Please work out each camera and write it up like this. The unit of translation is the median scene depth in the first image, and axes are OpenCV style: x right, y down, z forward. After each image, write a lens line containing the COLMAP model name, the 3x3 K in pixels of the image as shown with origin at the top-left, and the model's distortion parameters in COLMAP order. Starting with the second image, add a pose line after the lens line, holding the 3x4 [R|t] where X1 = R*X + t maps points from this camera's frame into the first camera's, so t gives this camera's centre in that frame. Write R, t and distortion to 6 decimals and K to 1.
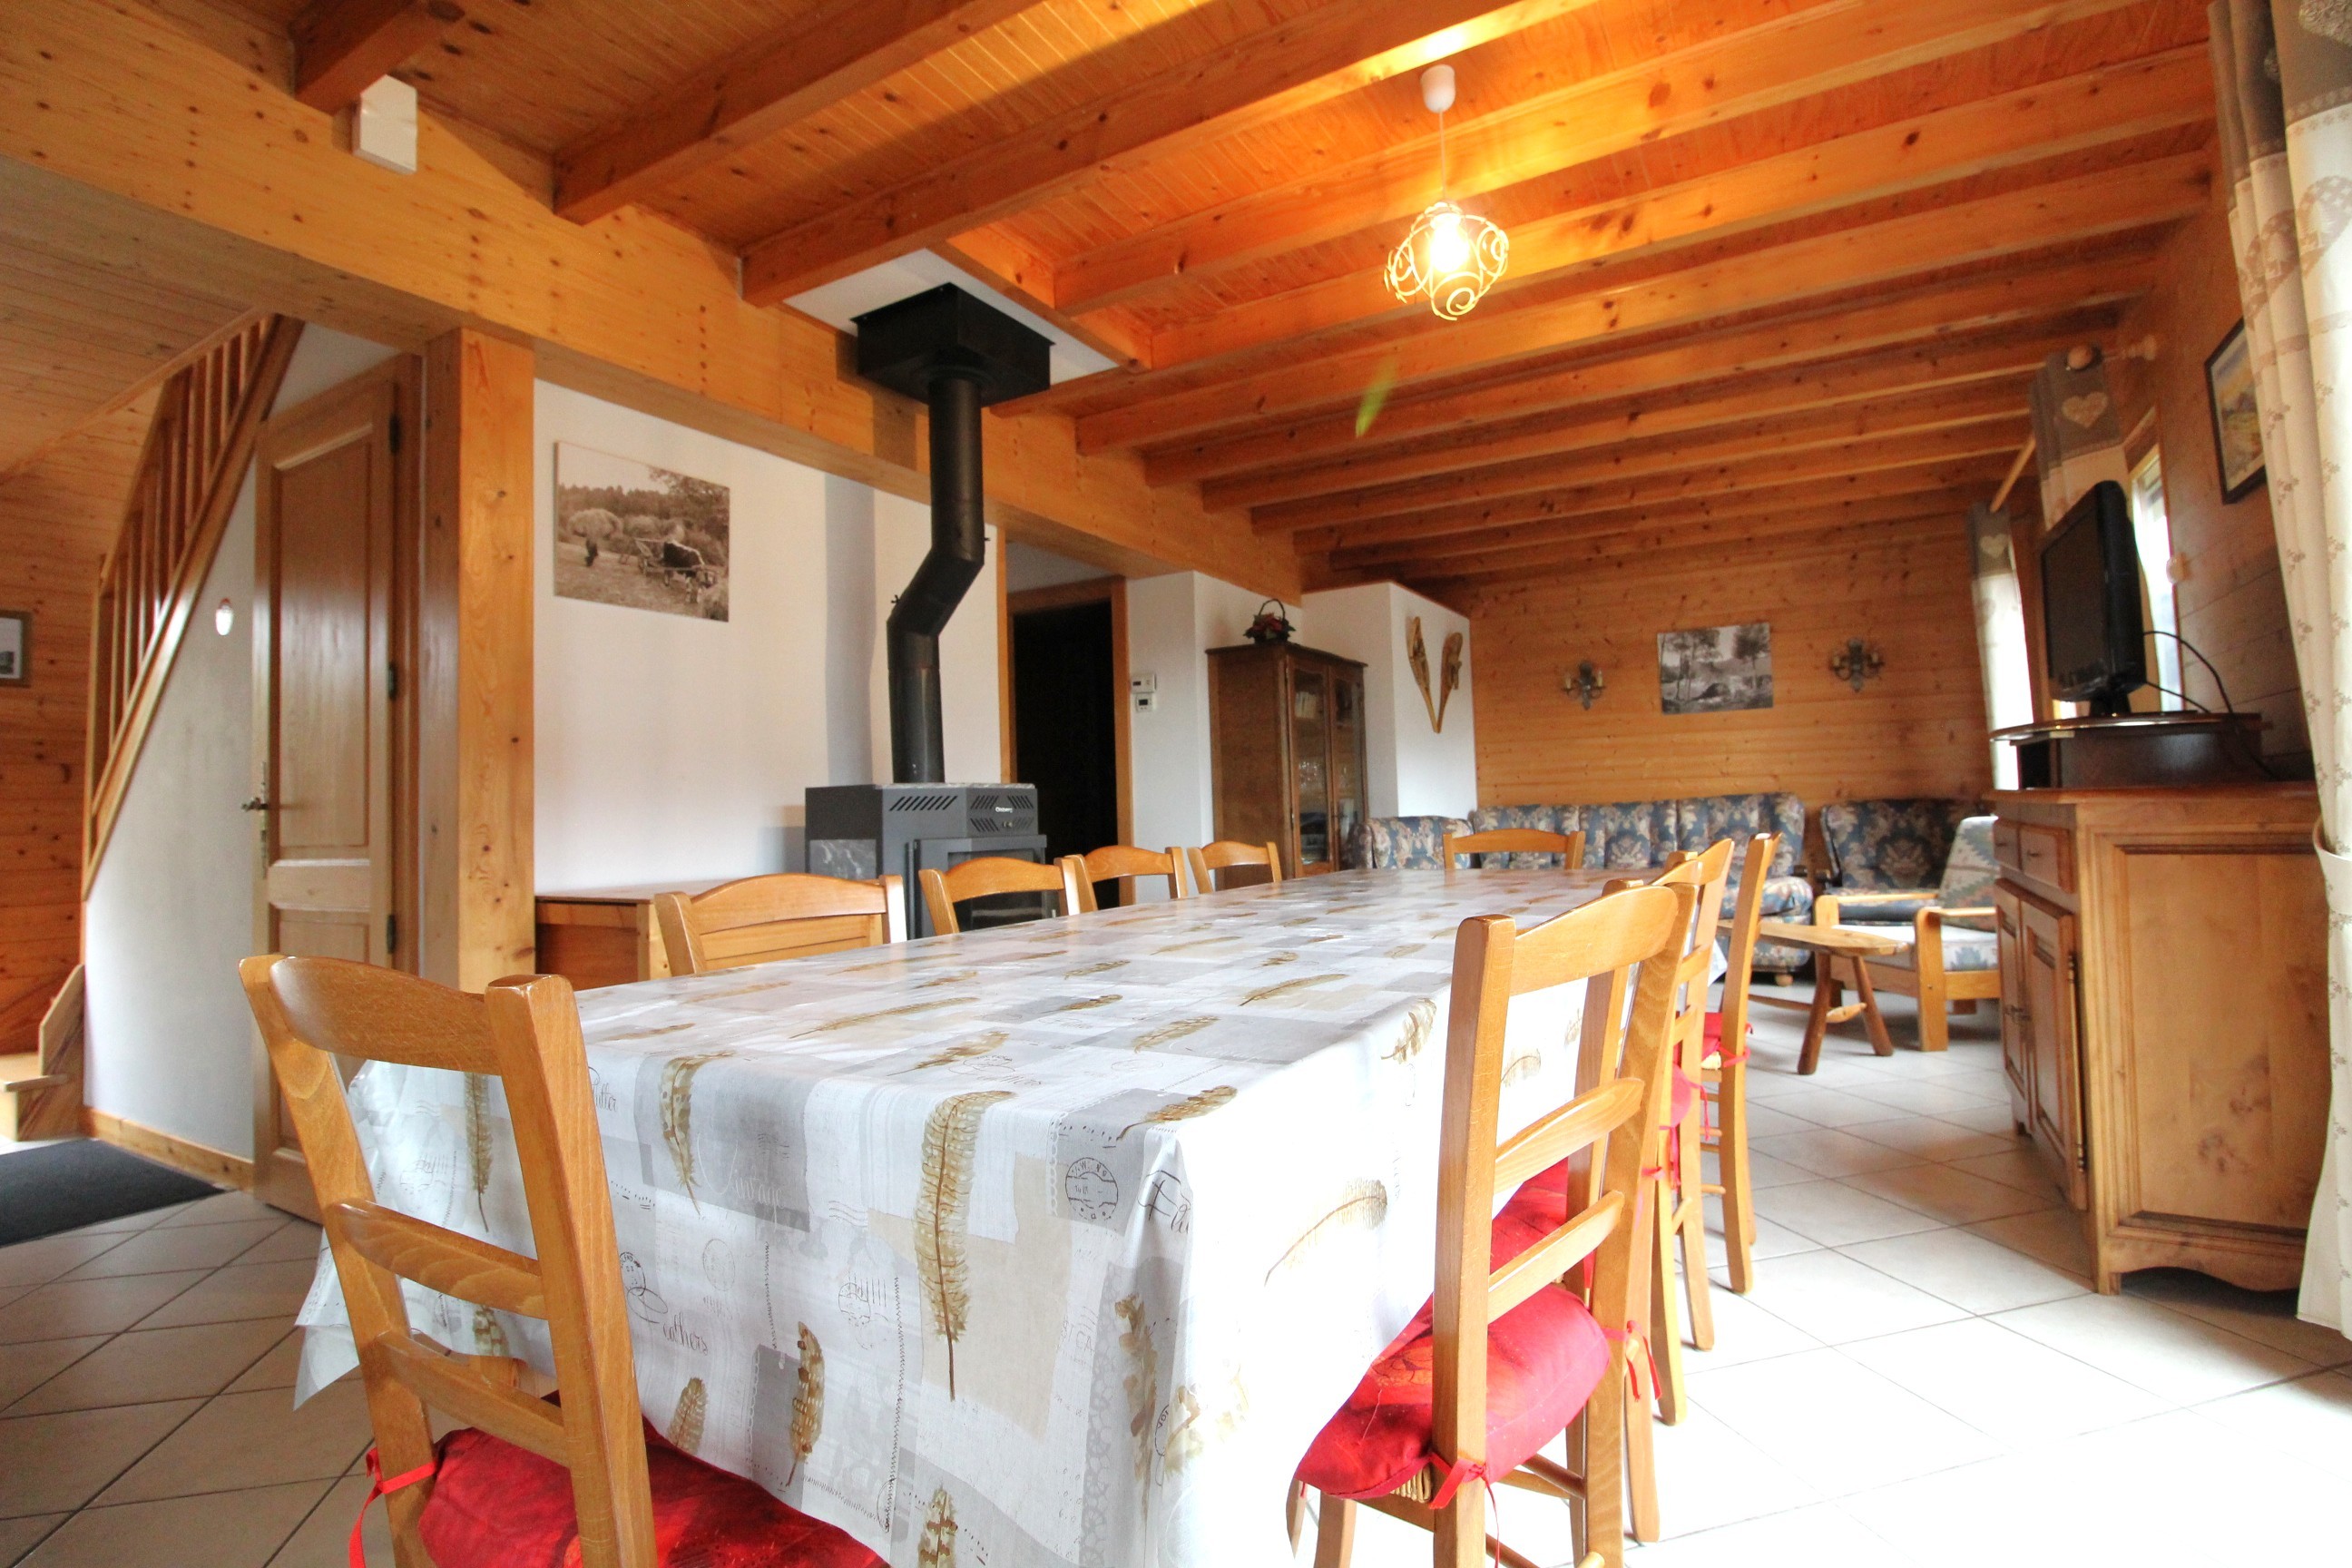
lens RADIAL K [[1087.4, 0, 1180.0], [0, 1087.4, 767.8], [0, 0, 1]] dist [-0.013728, -0.009219]
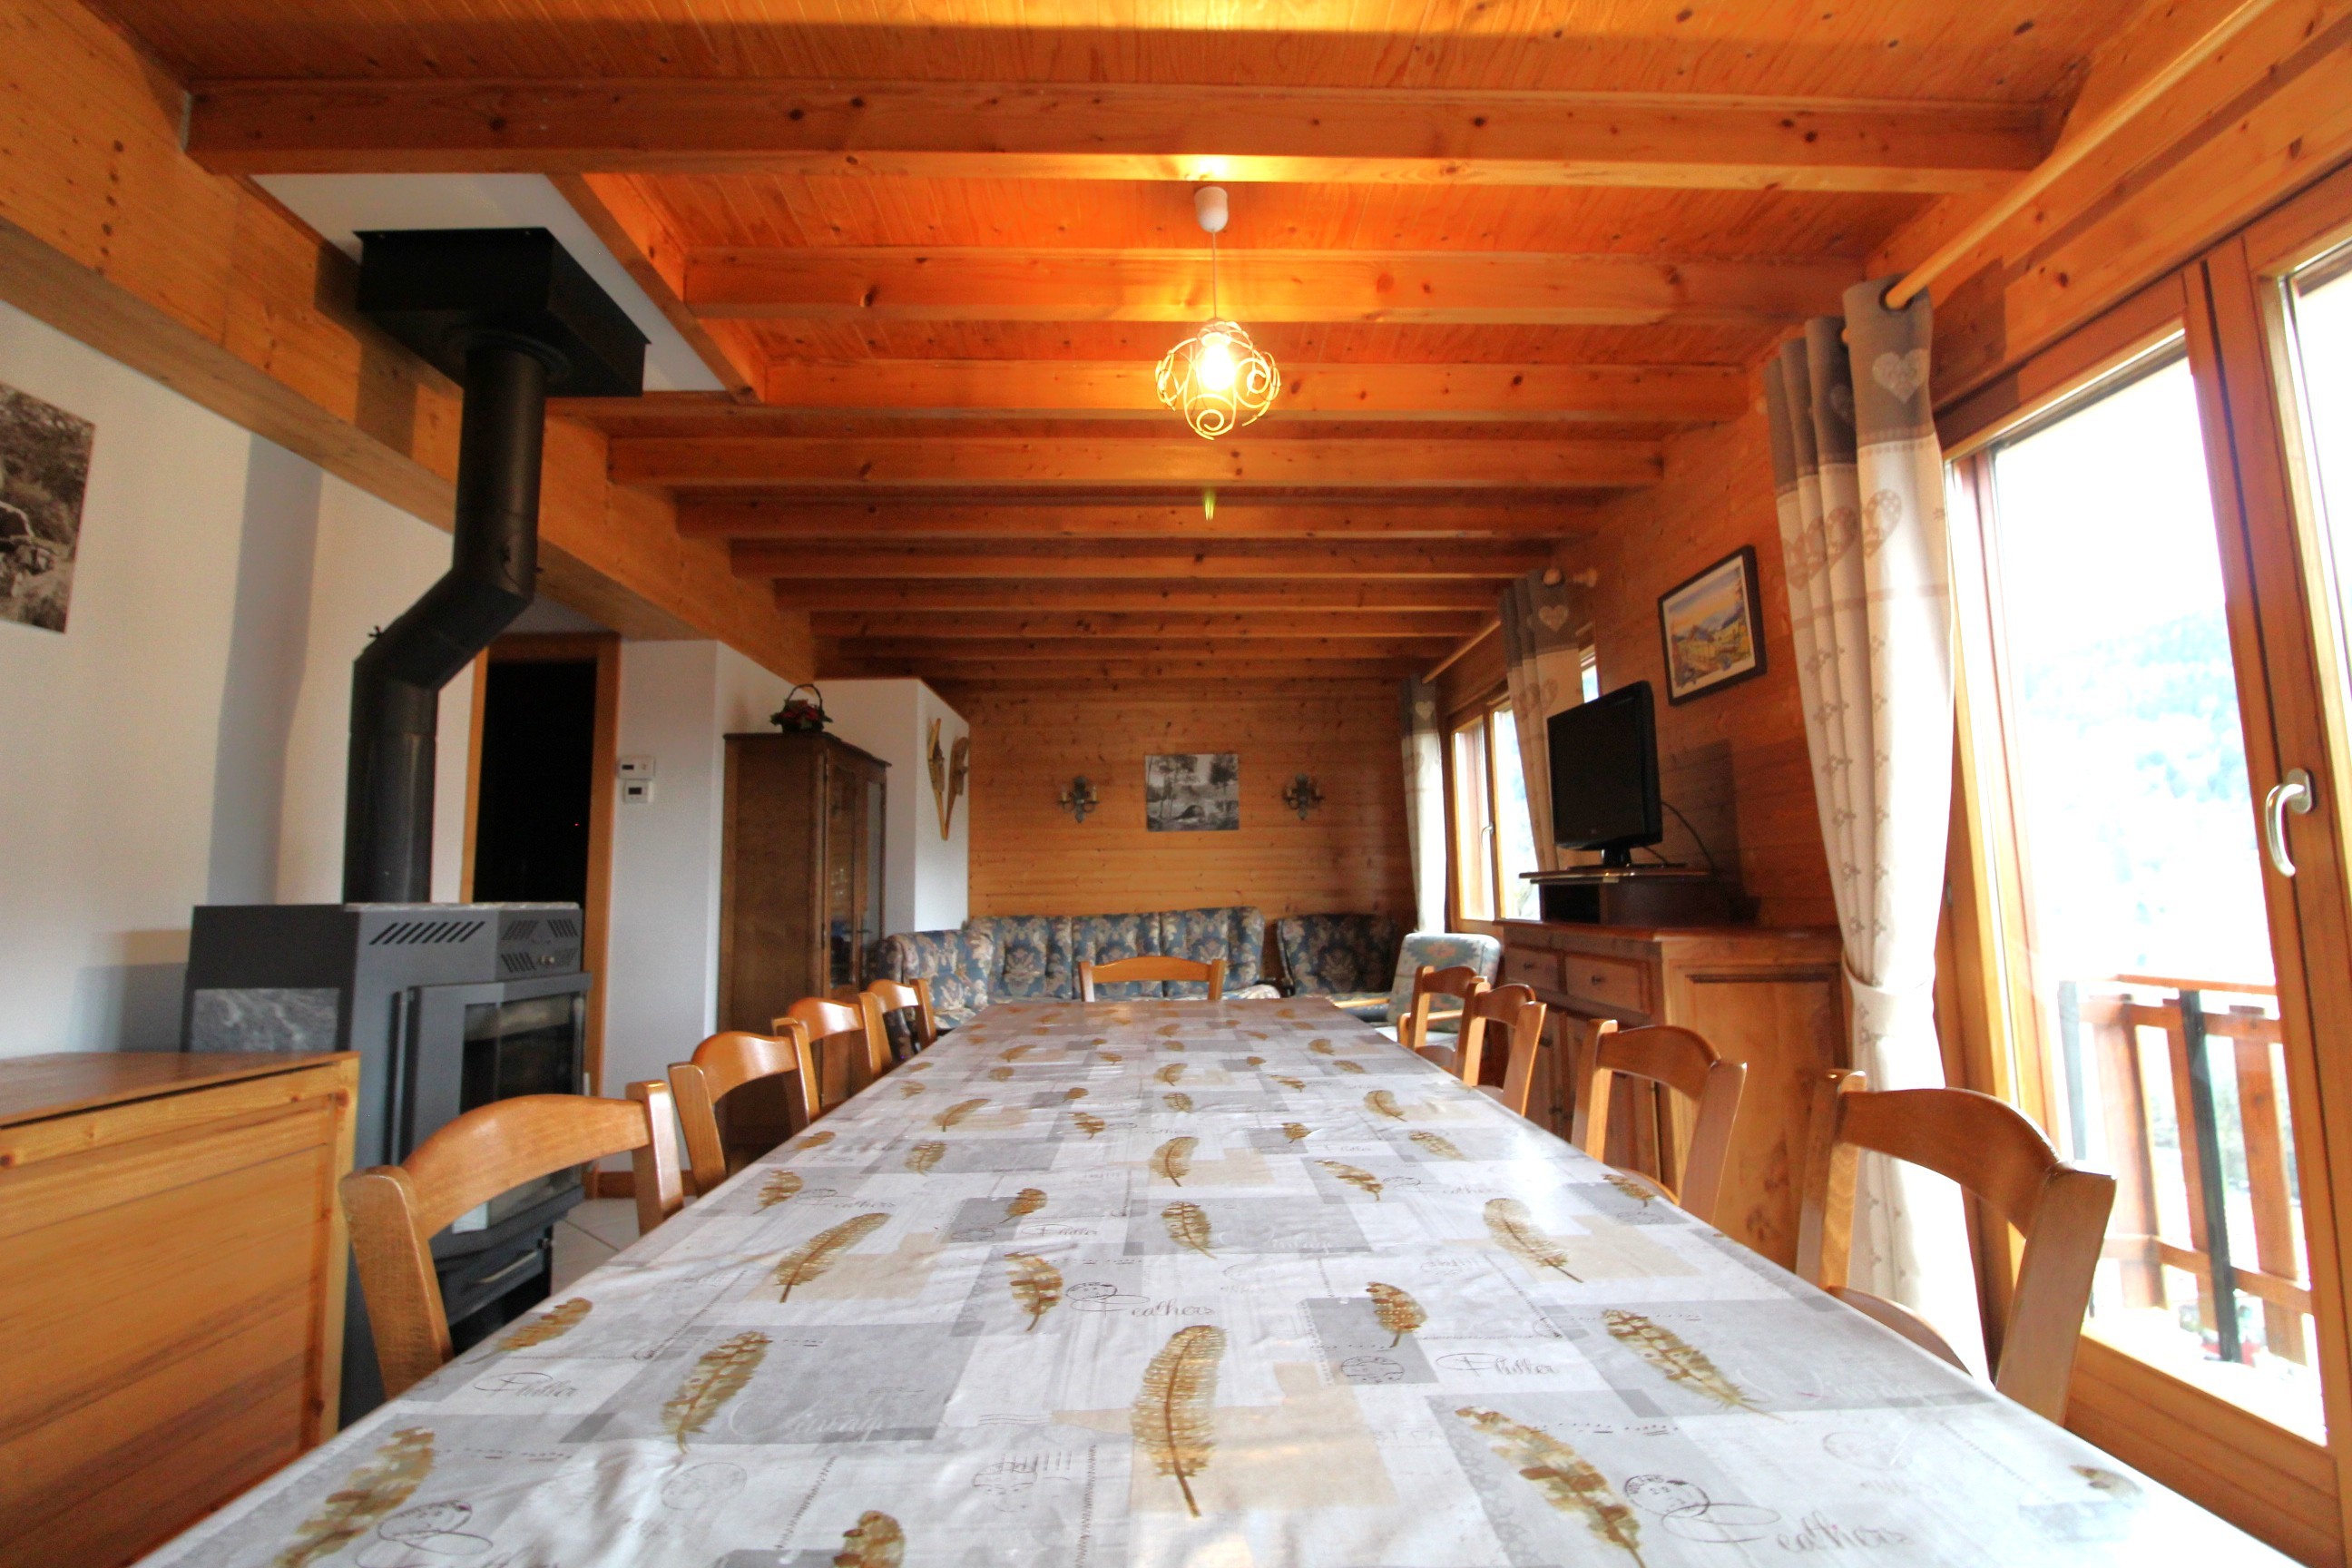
lens RADIAL K [[1087.4, 0, 1193.4], [0, 1087.4, 764.5], [0, 0, 1]] dist [-0.013728, -0.009219]
pose [[0.843699, 0.078424, 0.531057, -0.174985], [-0.029424, 0.994540, -0.100123, -0.017238], [-0.536009, 0.068848, 0.841400, 0.142573]]
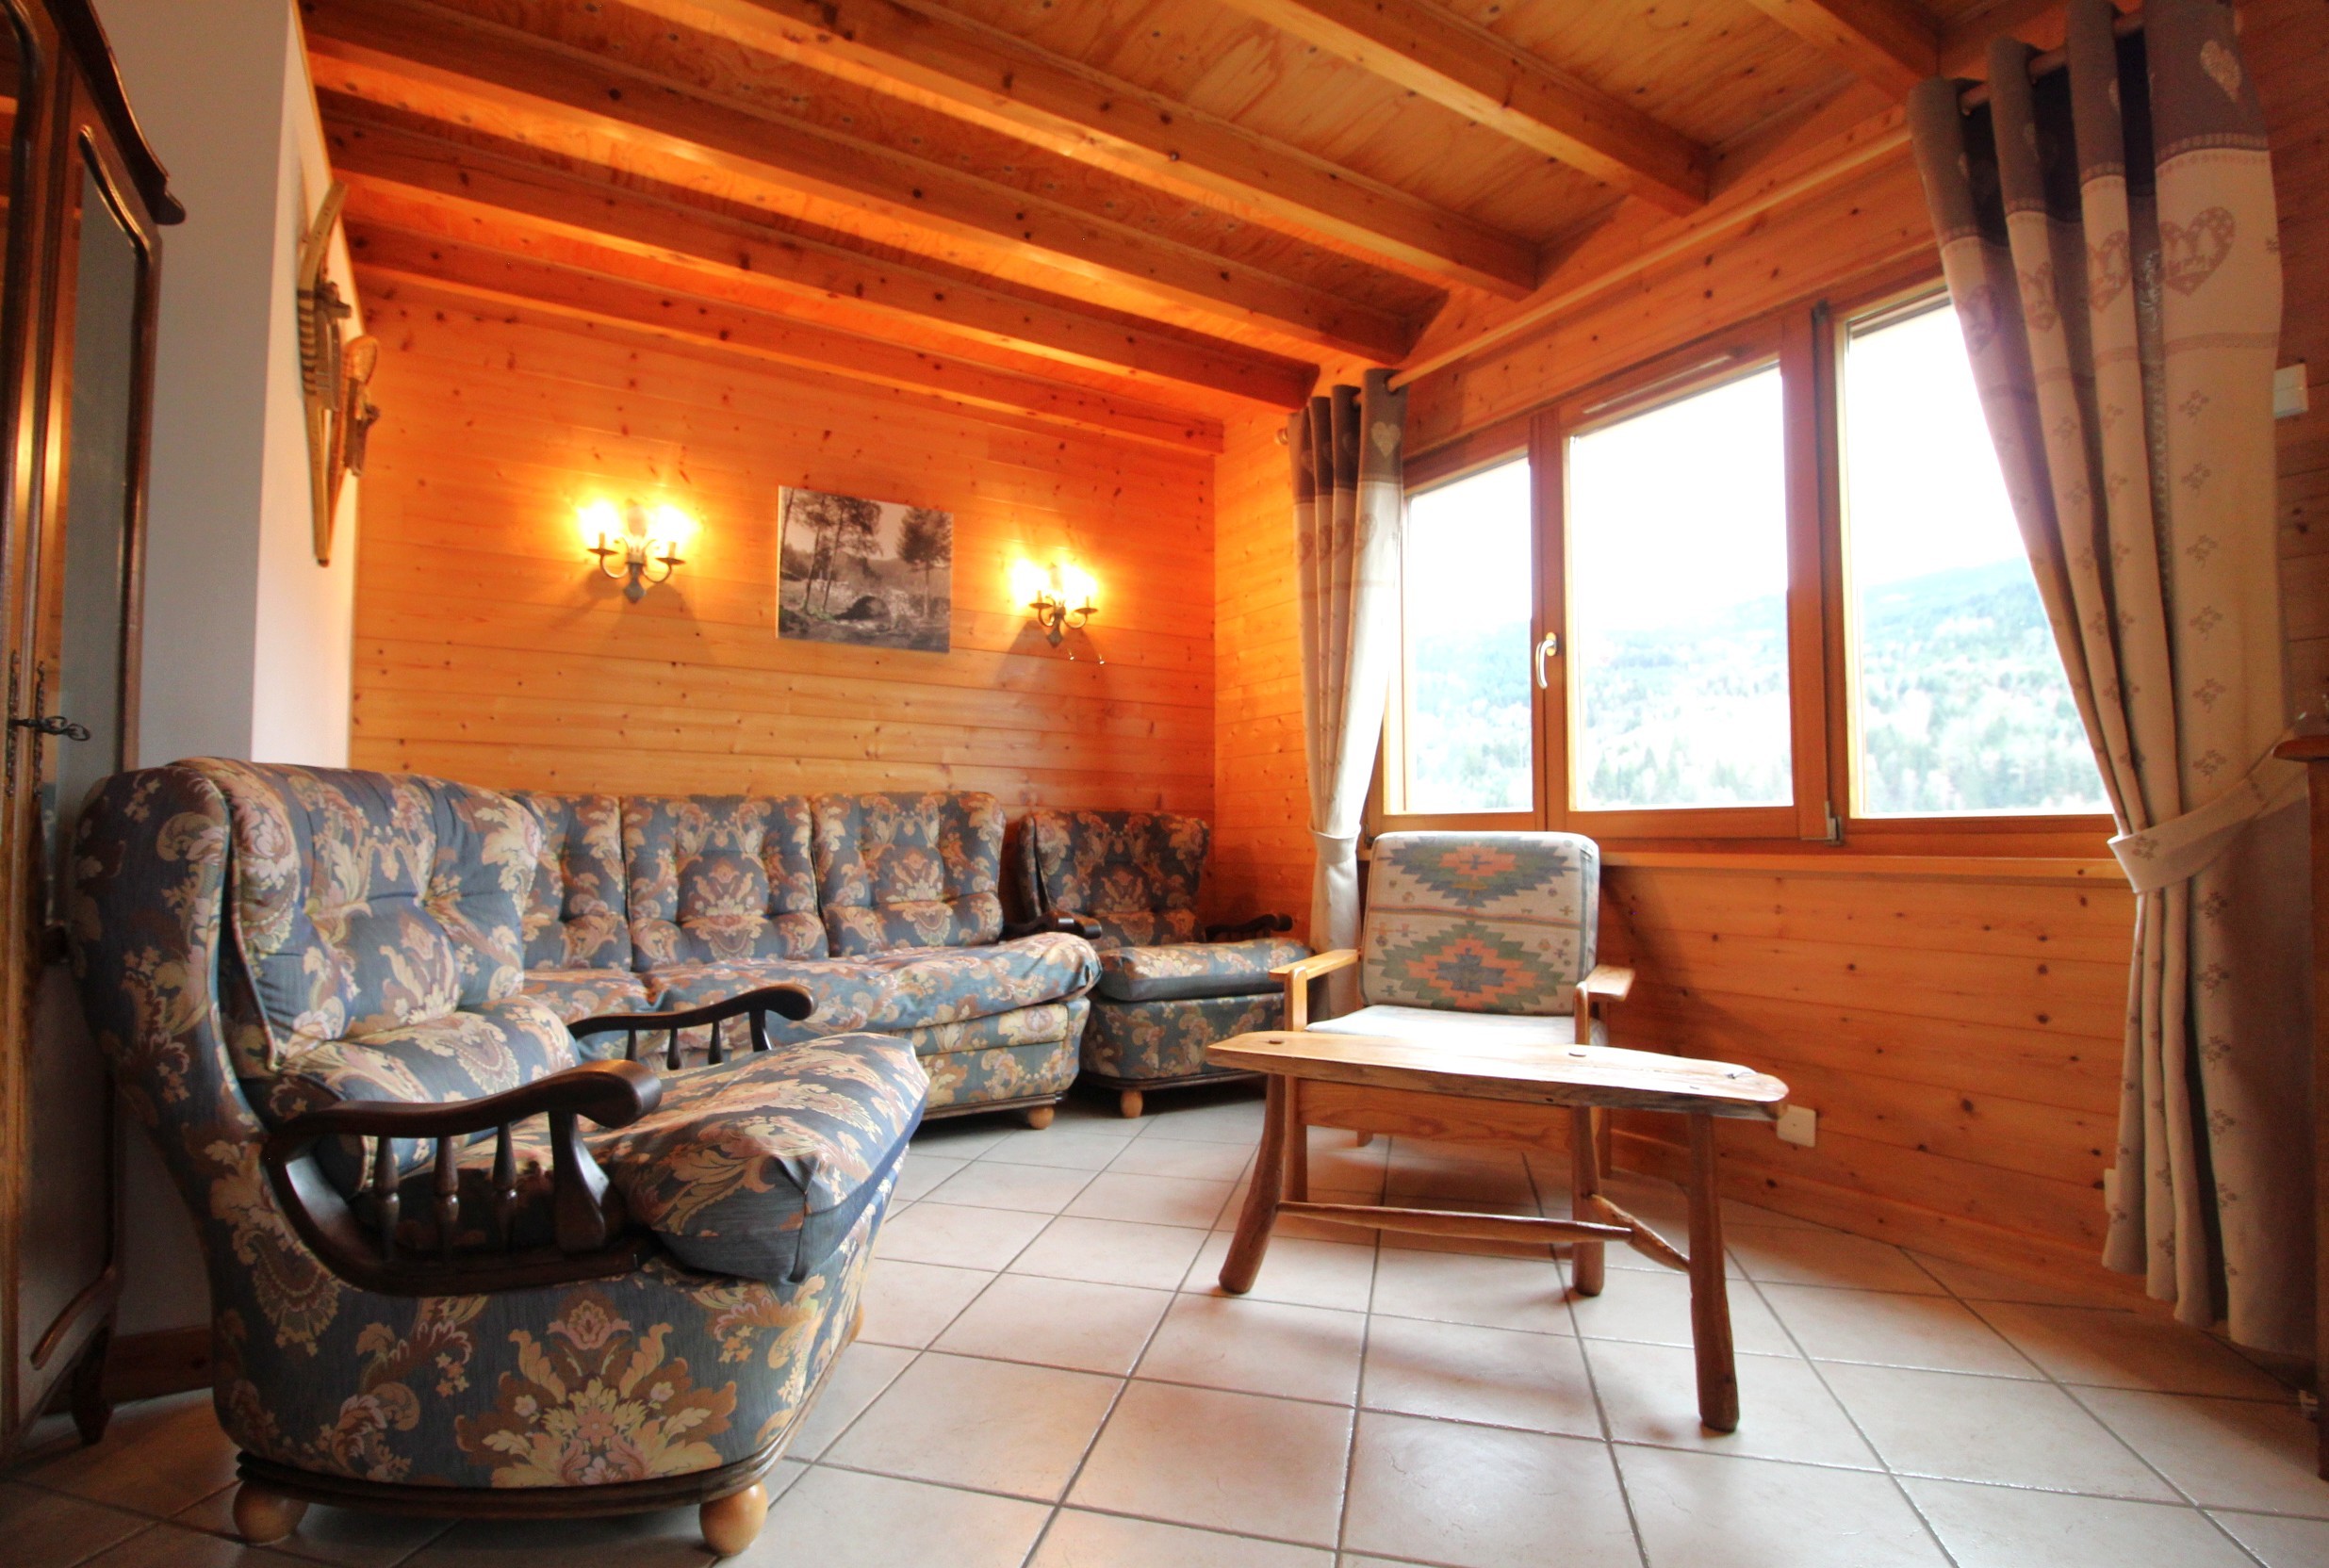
lens RADIAL K [[1148.2, 0, 1172.2], [0, 1148.2, 791.8], [0, 0, 1]] dist [-0.020299, -0.000837]
pose [[0.473690, 0.067452, 0.878105, 0.089731], [-0.050357, 0.997506, -0.049459, 0.089540], [-0.879251, -0.020791, 0.475905, 1.095902]]
